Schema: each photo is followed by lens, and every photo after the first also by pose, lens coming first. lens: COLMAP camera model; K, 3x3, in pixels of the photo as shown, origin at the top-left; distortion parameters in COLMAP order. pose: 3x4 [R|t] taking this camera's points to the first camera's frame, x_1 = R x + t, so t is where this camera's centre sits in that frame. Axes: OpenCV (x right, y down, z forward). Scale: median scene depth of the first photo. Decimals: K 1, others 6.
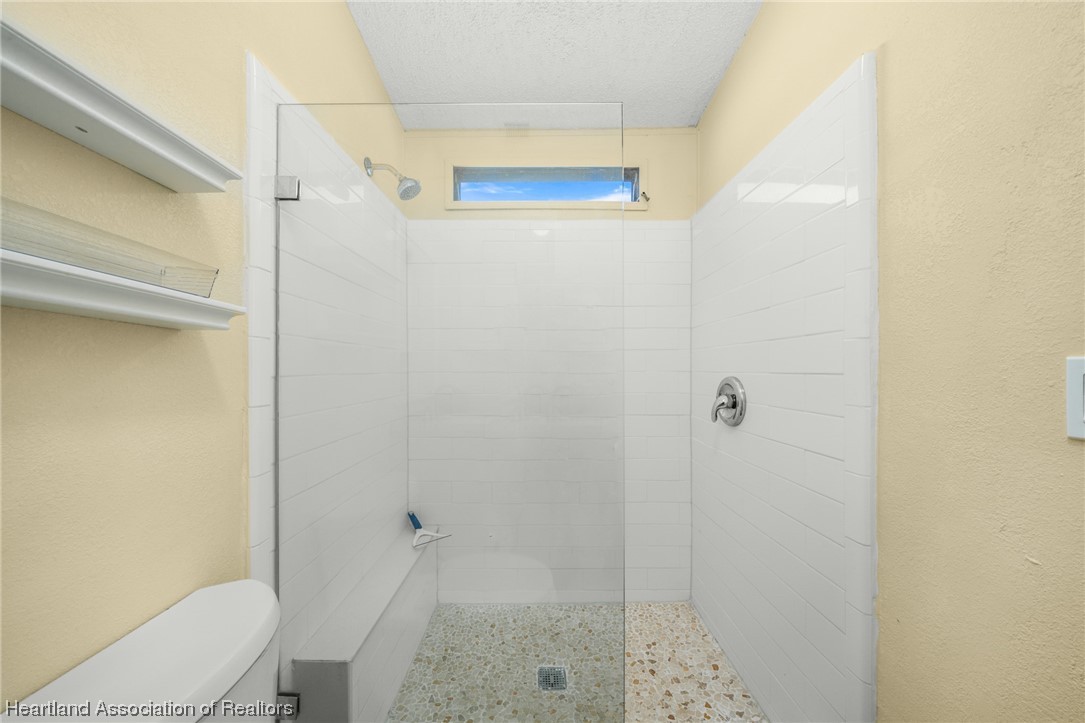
lens RADIAL K [[373.5, 0, 541.6], [0, 373.5, 369.1], [0, 0, 1]] dist [-0.007623, -0.000102]
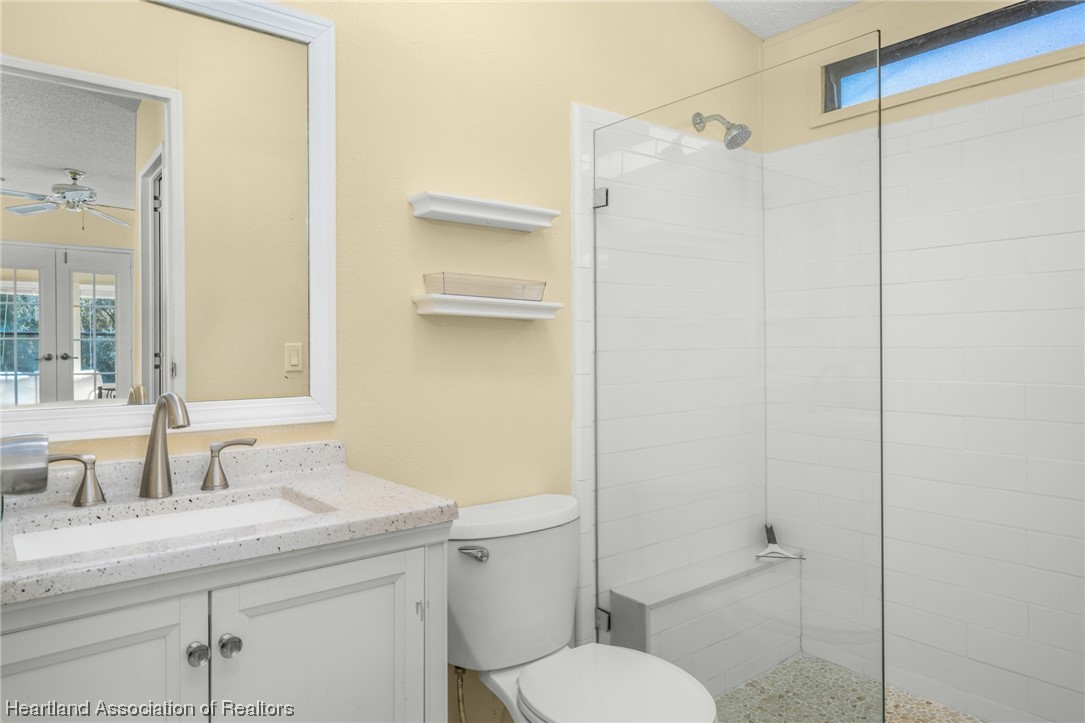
lens RADIAL K [[697.8, 0, 541.7], [0, 697.8, 345.6], [0, 0, 1]] dist [-0.002224, -0.001204]
pose [[0.630699, -0.003586, -0.776019, 0.928285], [0.008767, 0.999958, 0.002505, -0.005991], [0.775978, -0.008383, 0.630704, -0.575144]]
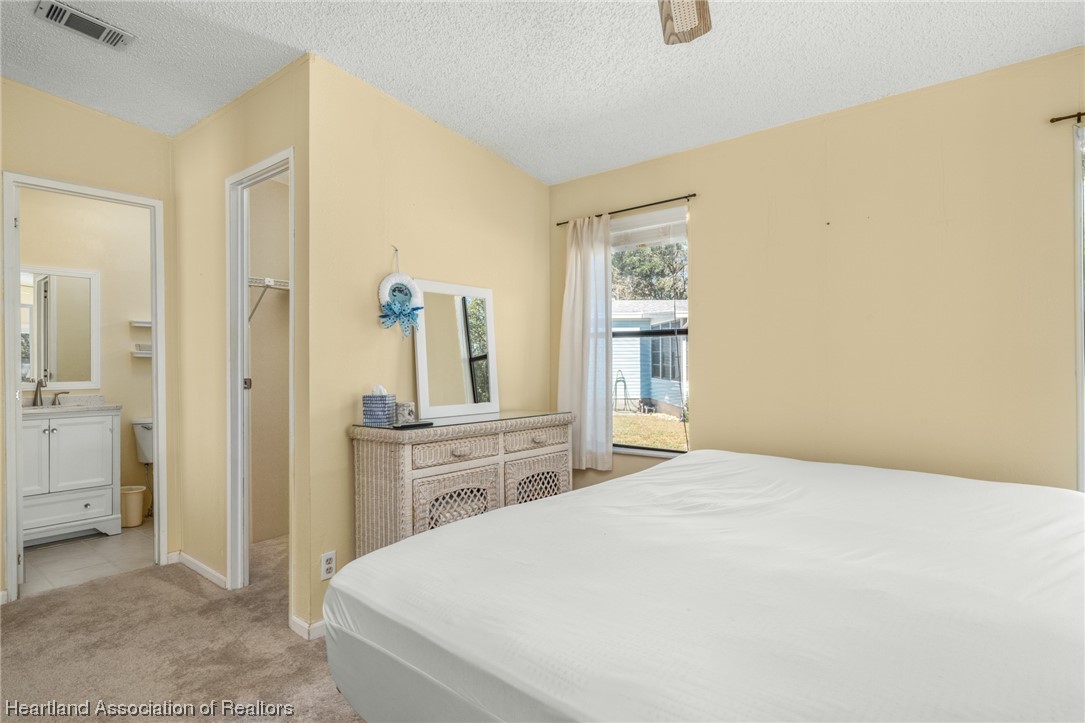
lens RADIAL K [[573.9, 0, 544.4], [0, 573.9, 364.7], [0, 0, 1]] dist [0.002703, 0.000972]
pose [[0.767986, -0.003040, -0.640460, 5.568221], [0.008987, 0.999941, 0.006030, -0.017578], [0.640404, -0.010387, 0.767968, -1.249969]]
